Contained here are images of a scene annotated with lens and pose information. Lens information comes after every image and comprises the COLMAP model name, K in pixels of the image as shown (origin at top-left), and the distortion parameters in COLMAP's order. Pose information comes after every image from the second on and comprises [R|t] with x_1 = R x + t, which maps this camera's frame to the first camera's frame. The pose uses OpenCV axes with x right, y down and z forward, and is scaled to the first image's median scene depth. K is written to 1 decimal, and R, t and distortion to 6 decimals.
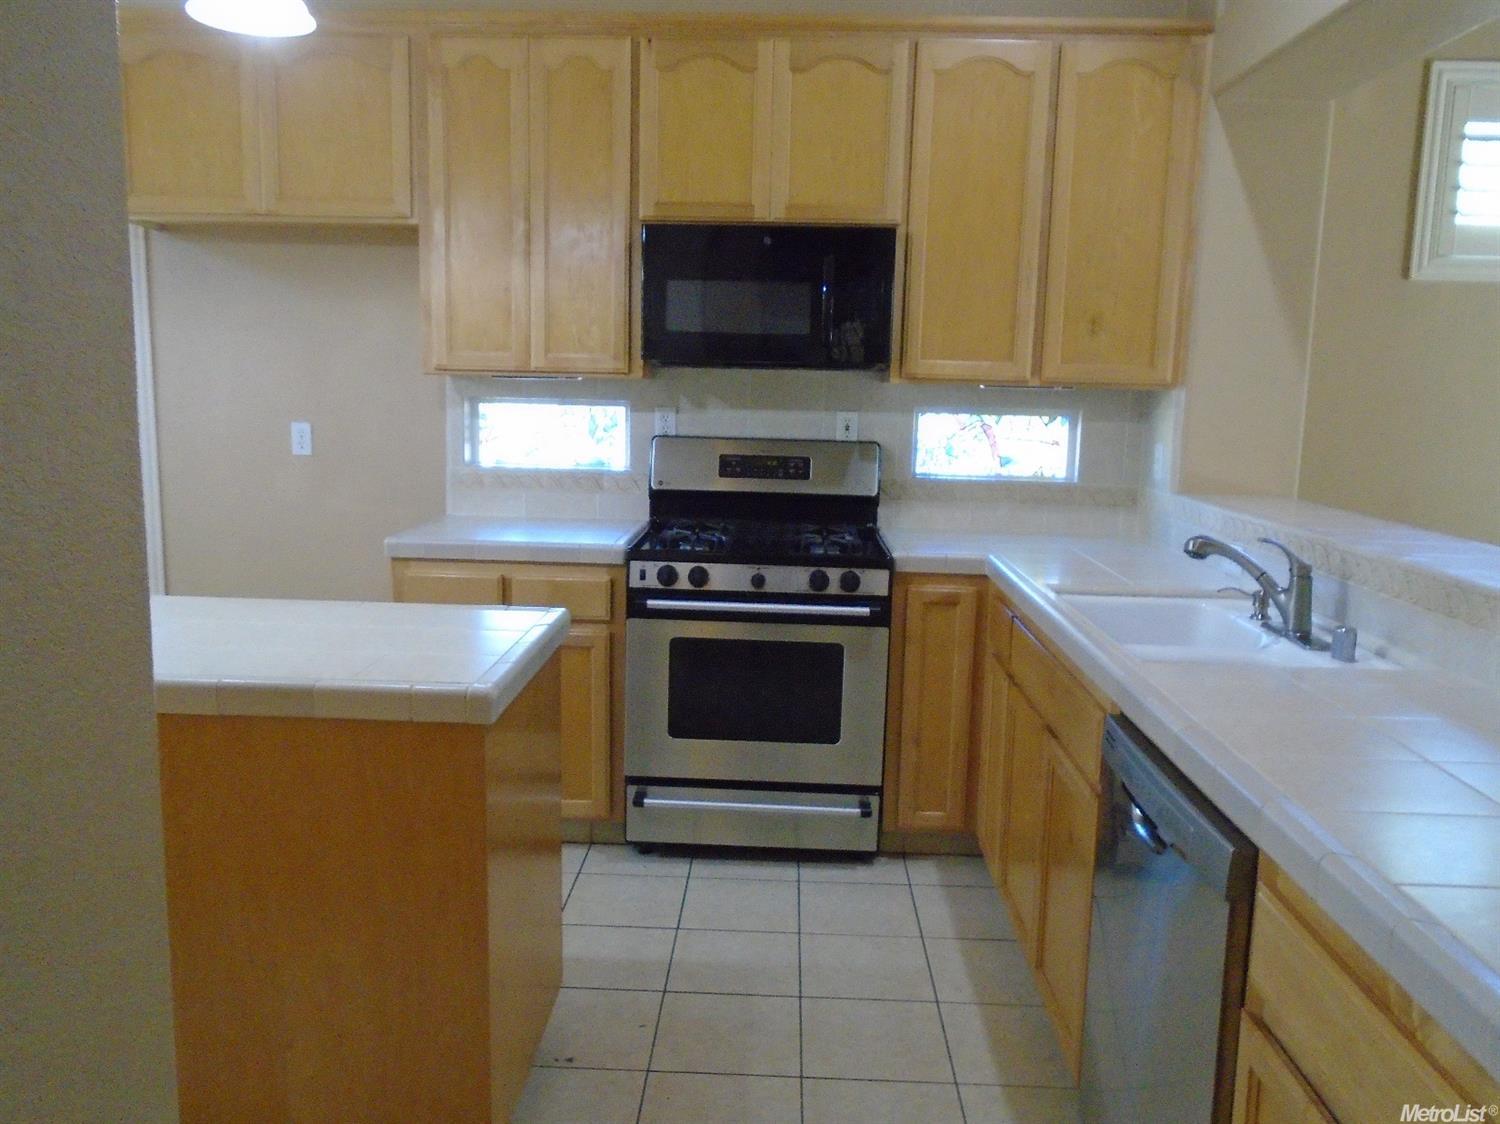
lens RADIAL K [[1166.2, 0, 746.5], [0, 1166.2, 566.4], [0, 0, 1]] dist [-0.016447, 0.008491]
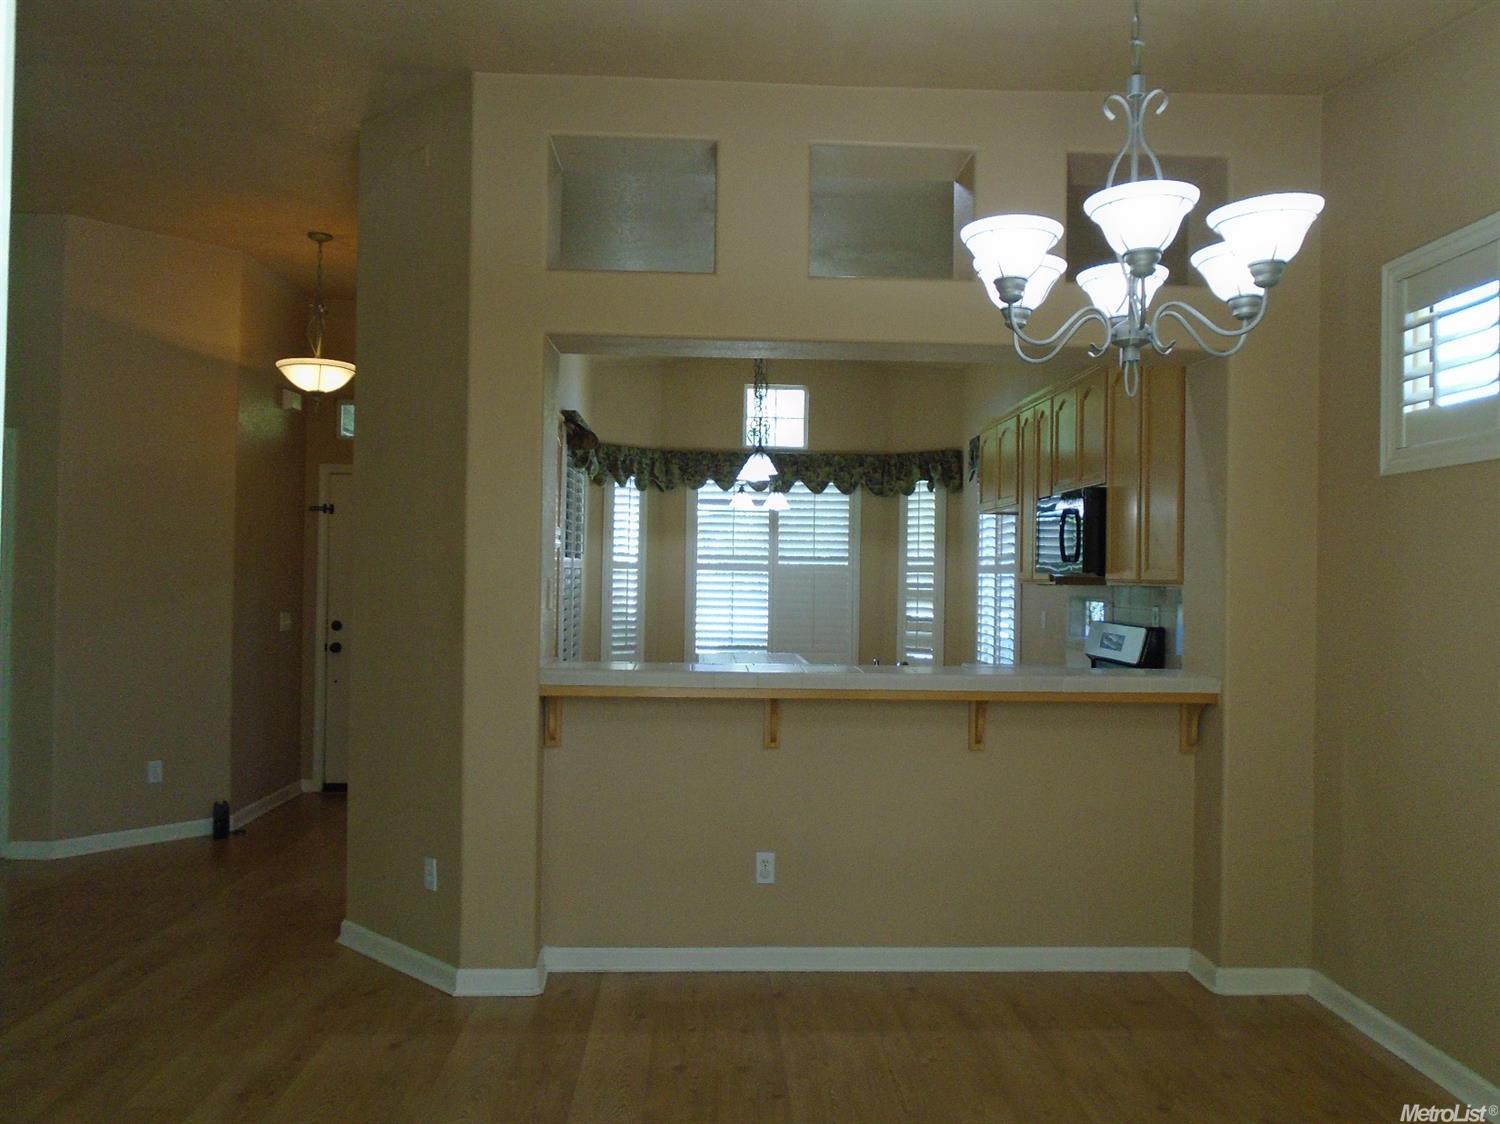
lens RADIAL K [[1166.2, 0, 762.2], [0, 1166.2, 537.4], [0, 0, 1]] dist [-0.016447, 0.008491]
pose [[0.075301, -0.052533, -0.995776, 1.527858], [-0.164385, 0.984295, -0.064358, -0.045977], [0.983518, 0.168537, 0.065483, 0.431238]]
